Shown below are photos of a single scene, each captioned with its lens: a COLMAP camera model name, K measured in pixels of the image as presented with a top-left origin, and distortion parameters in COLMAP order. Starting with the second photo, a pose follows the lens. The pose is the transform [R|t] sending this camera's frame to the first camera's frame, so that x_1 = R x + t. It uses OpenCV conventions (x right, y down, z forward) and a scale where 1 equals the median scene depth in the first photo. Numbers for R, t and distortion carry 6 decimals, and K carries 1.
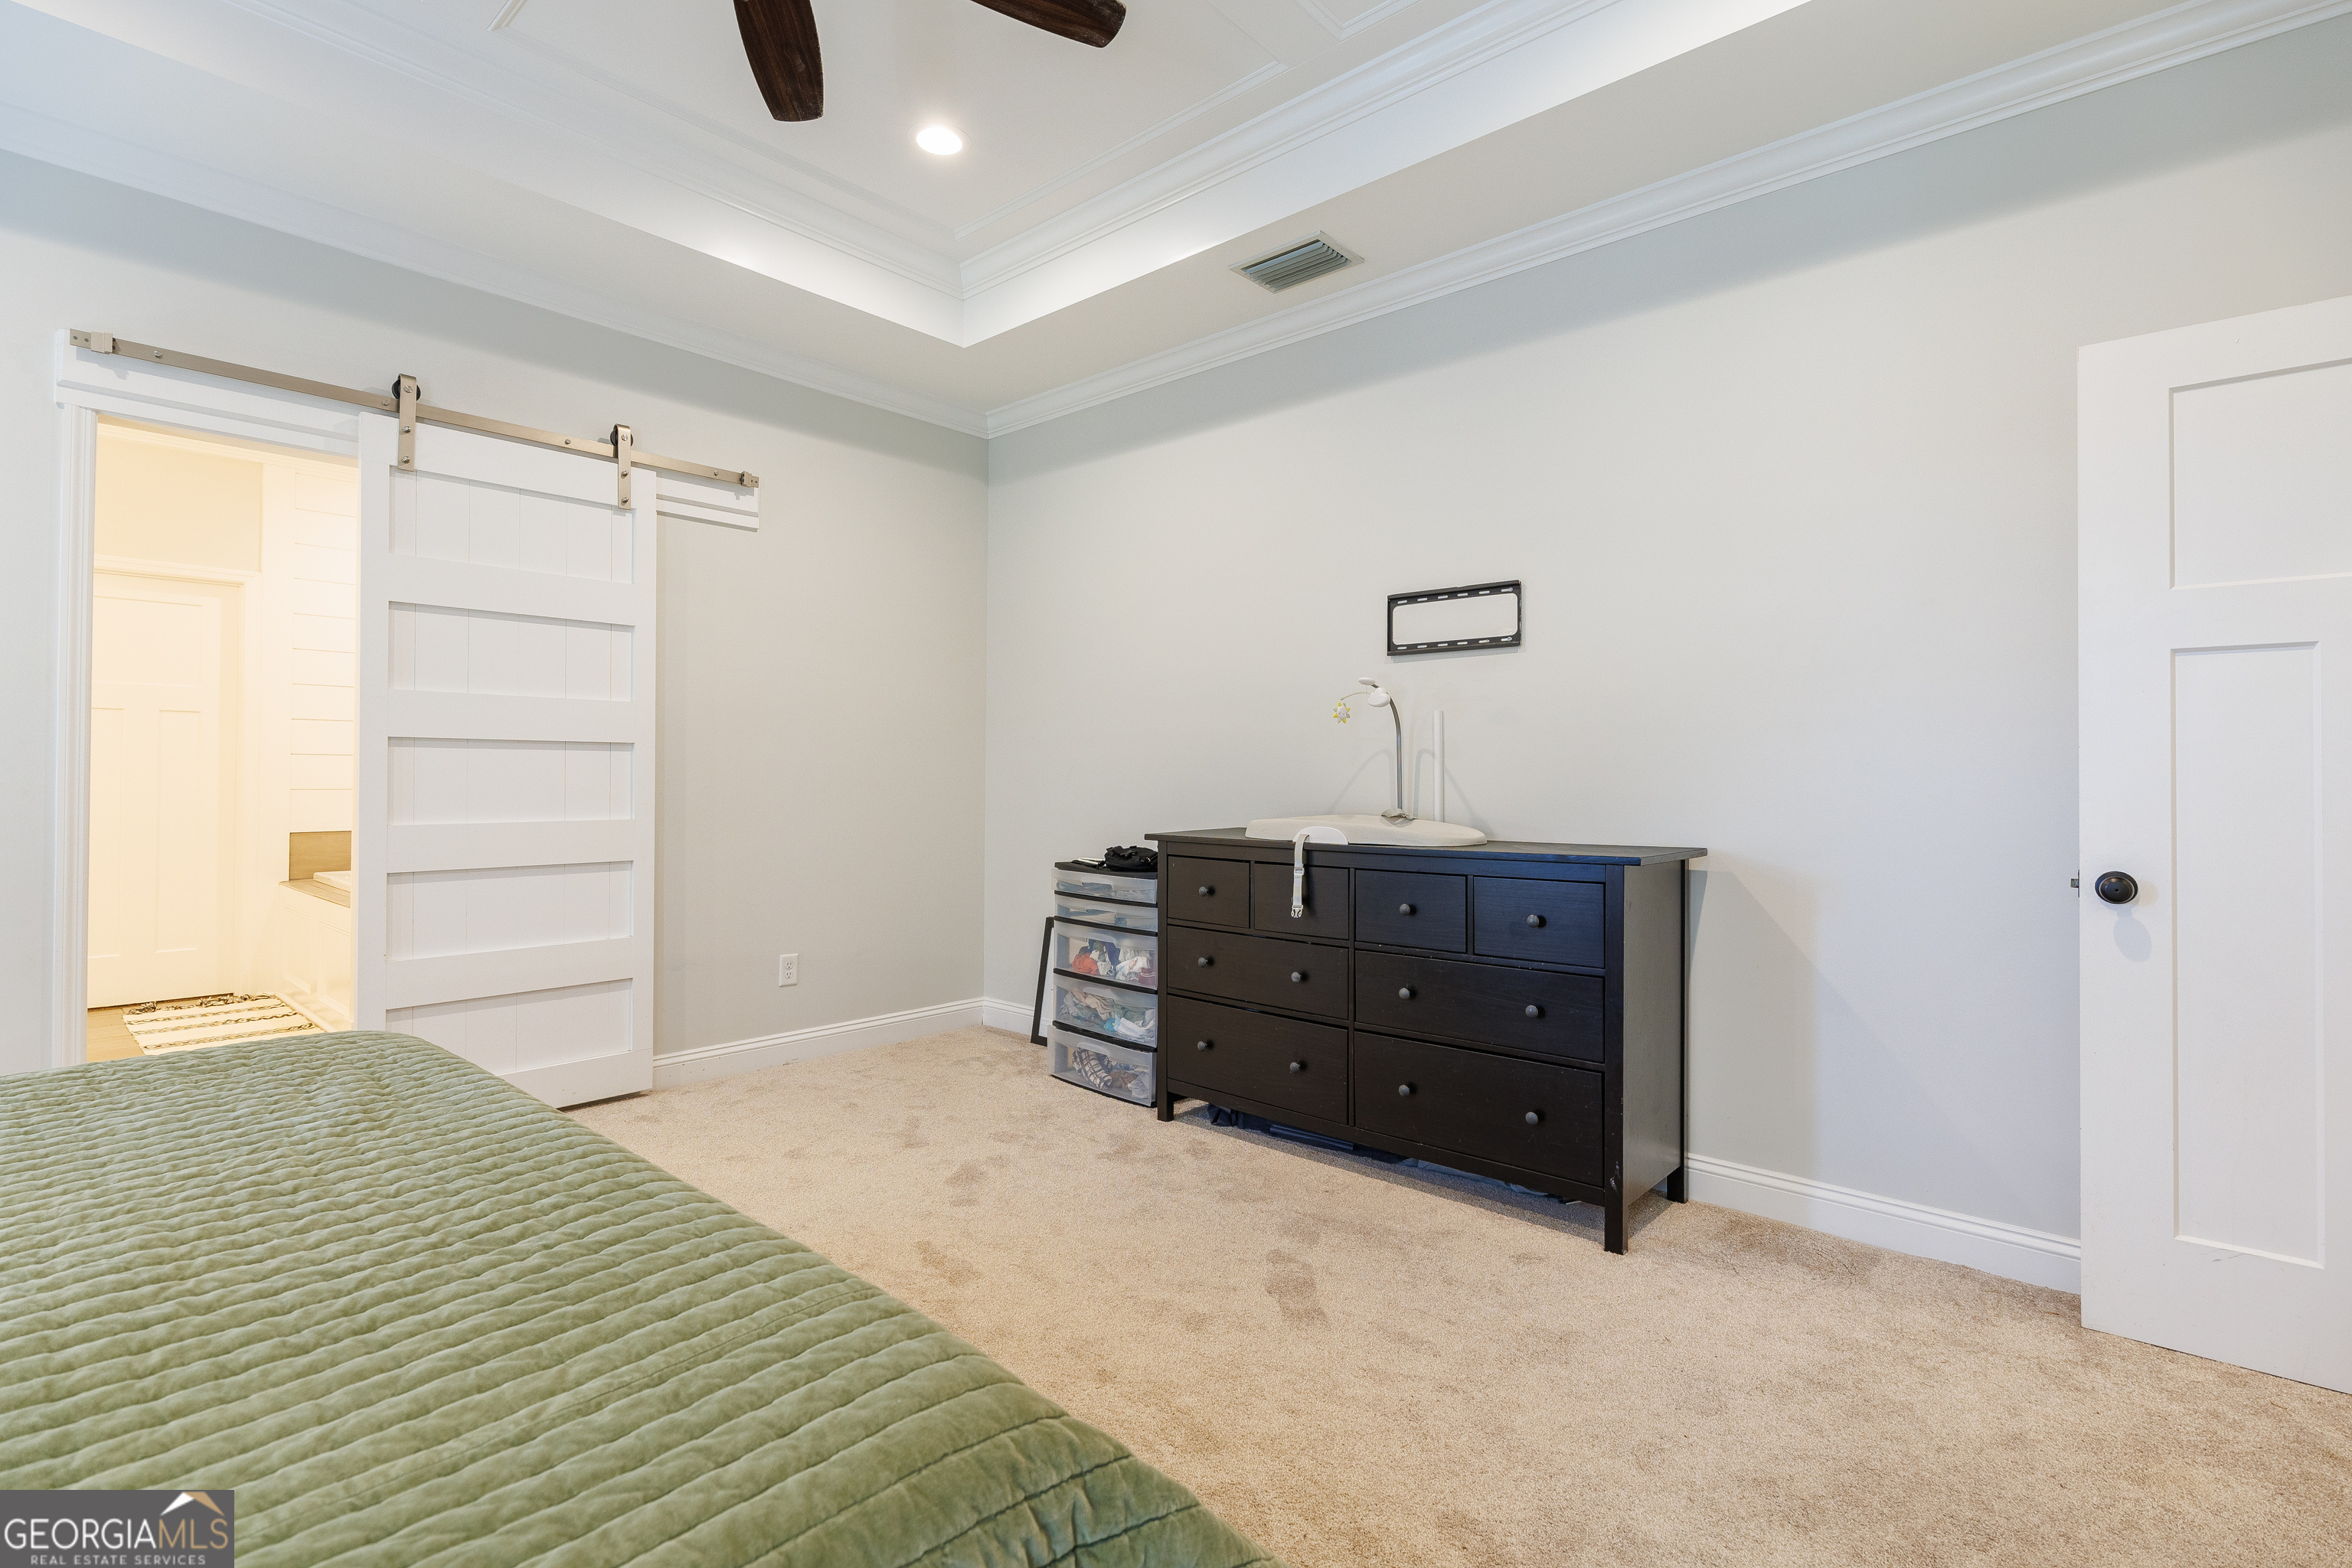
lens RADIAL K [[1078.5, 0, 1186.6], [0, 1078.5, 770.9], [0, 0, 1]] dist [0.003992, 0.000462]
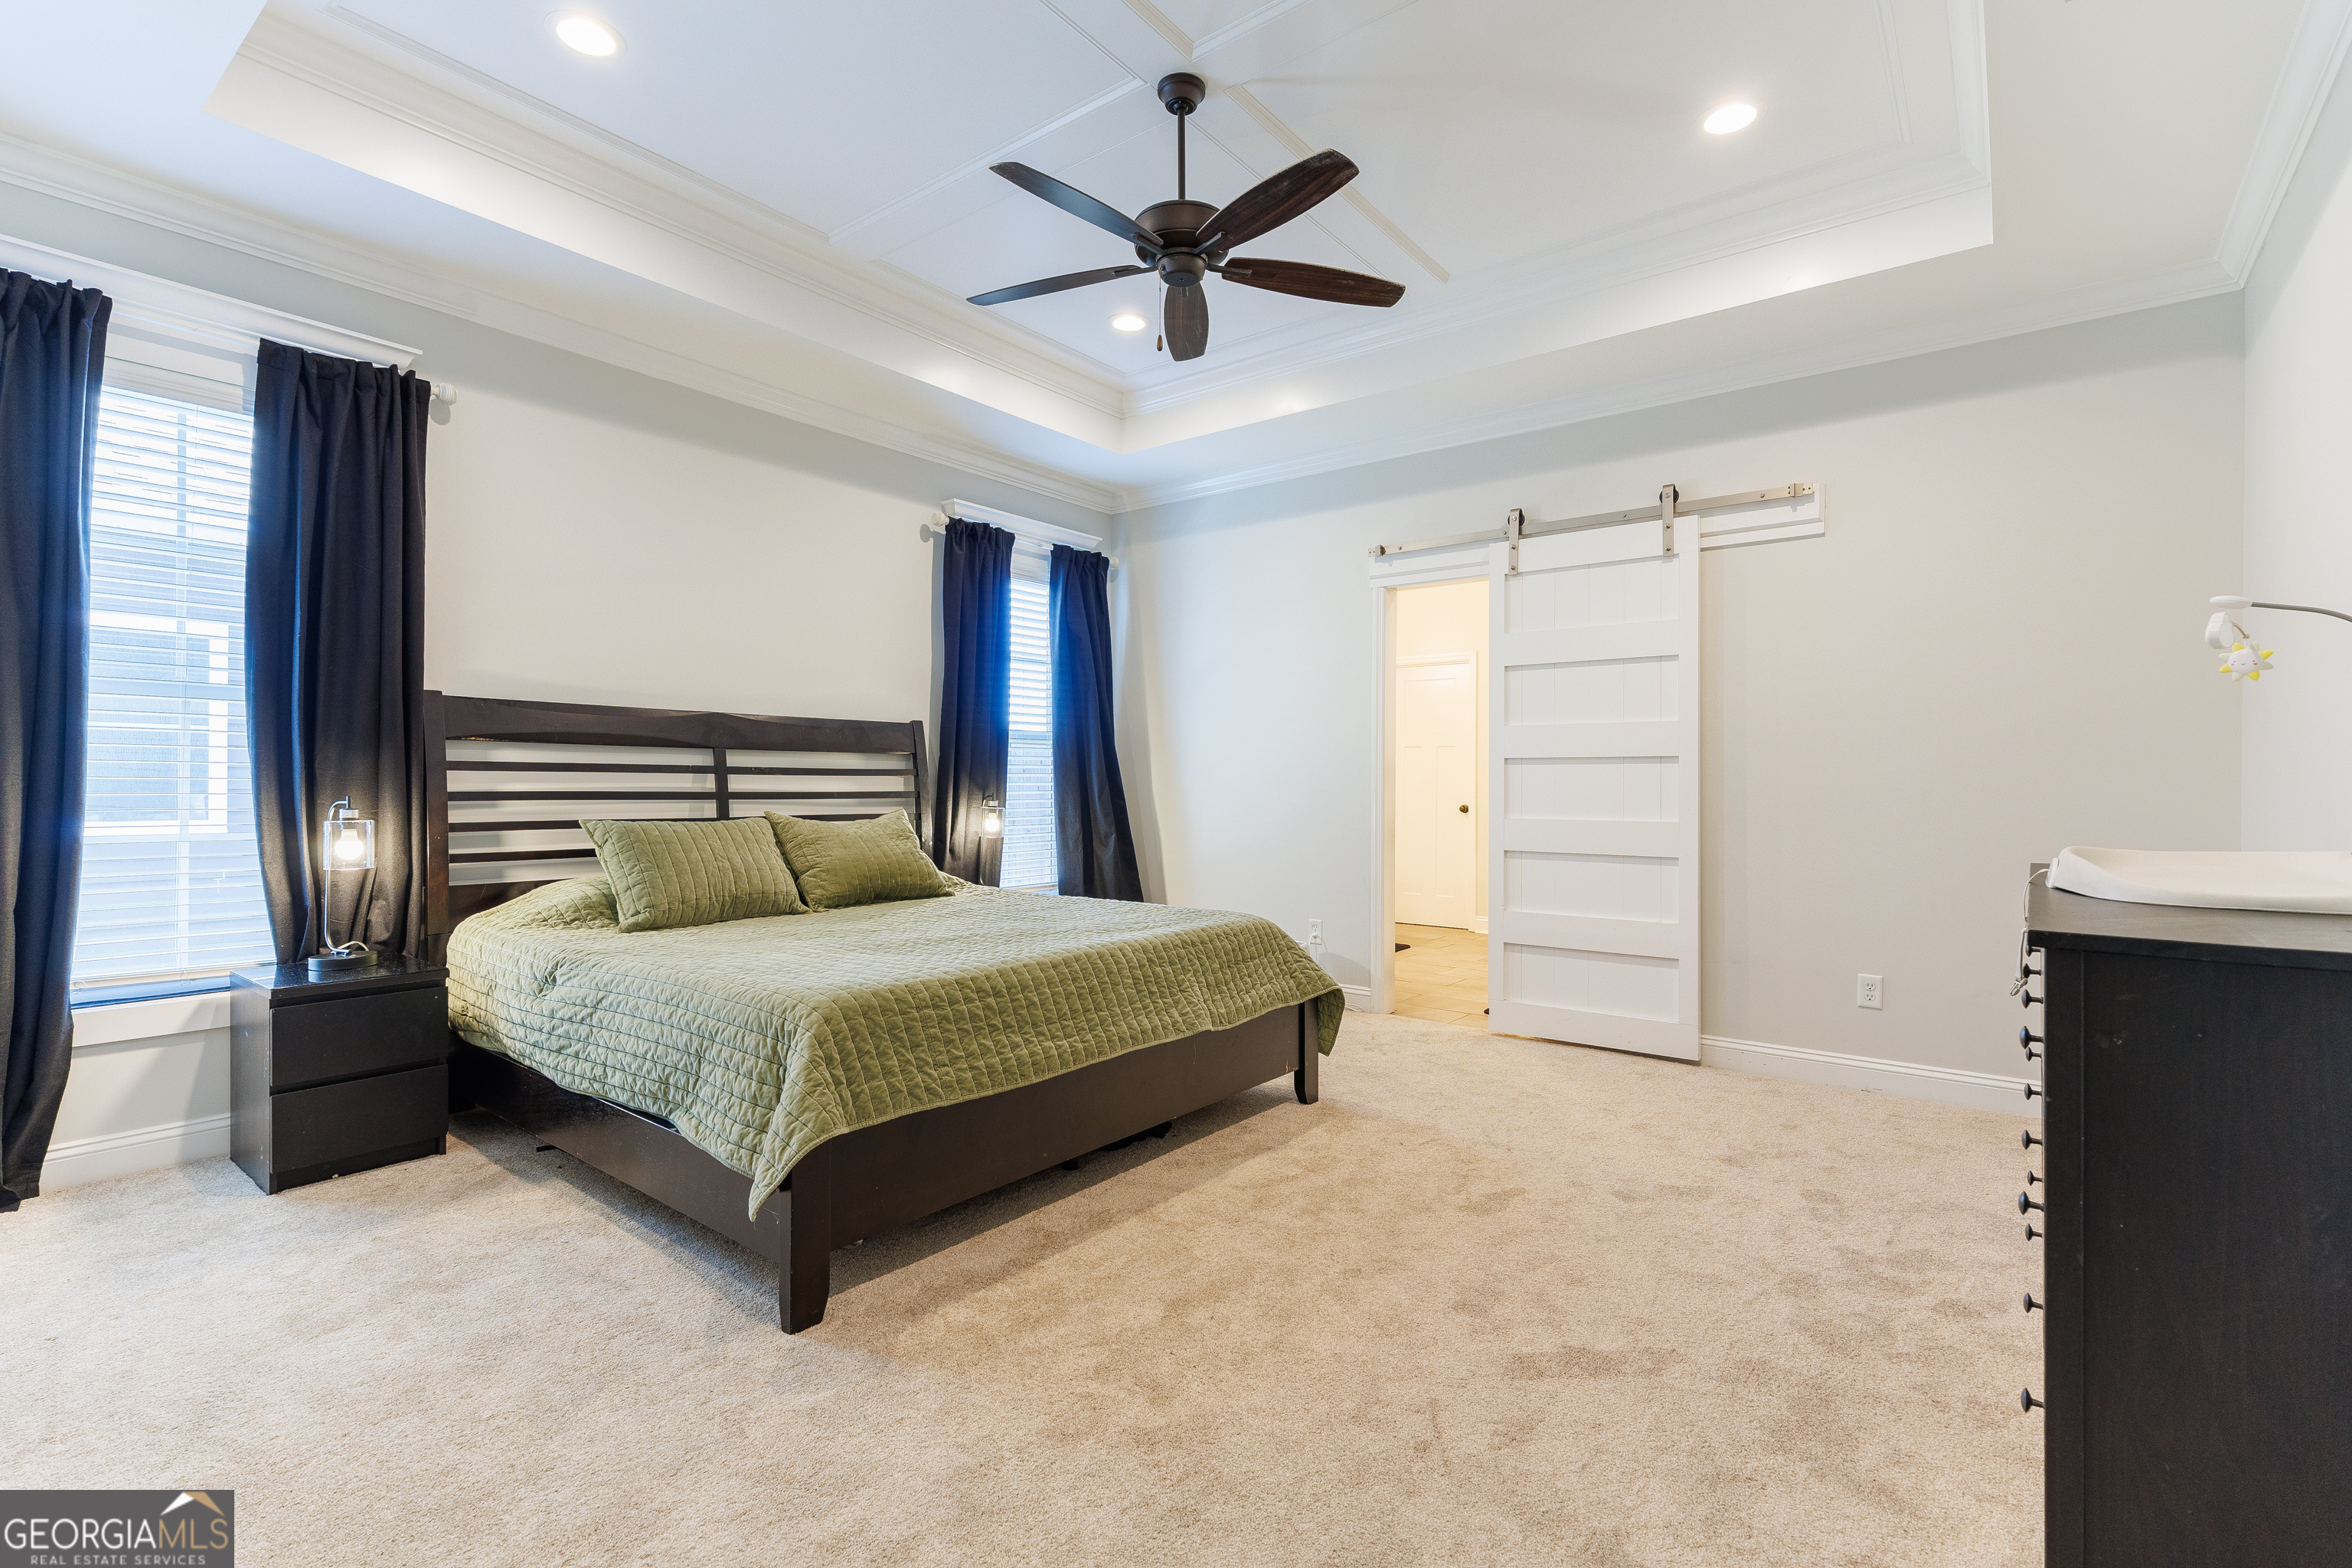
lens RADIAL K [[1075.9, 0, 1188.8], [0, 1075.9, 784.1], [0, 0, 1]] dist [0.002589, 0.001421]
pose [[0.086040, -0.005737, -0.996275, 0.672188], [0.000260, 0.999984, -0.005736, 0.012330], [0.996292, 0.000234, 0.086040, 0.431989]]
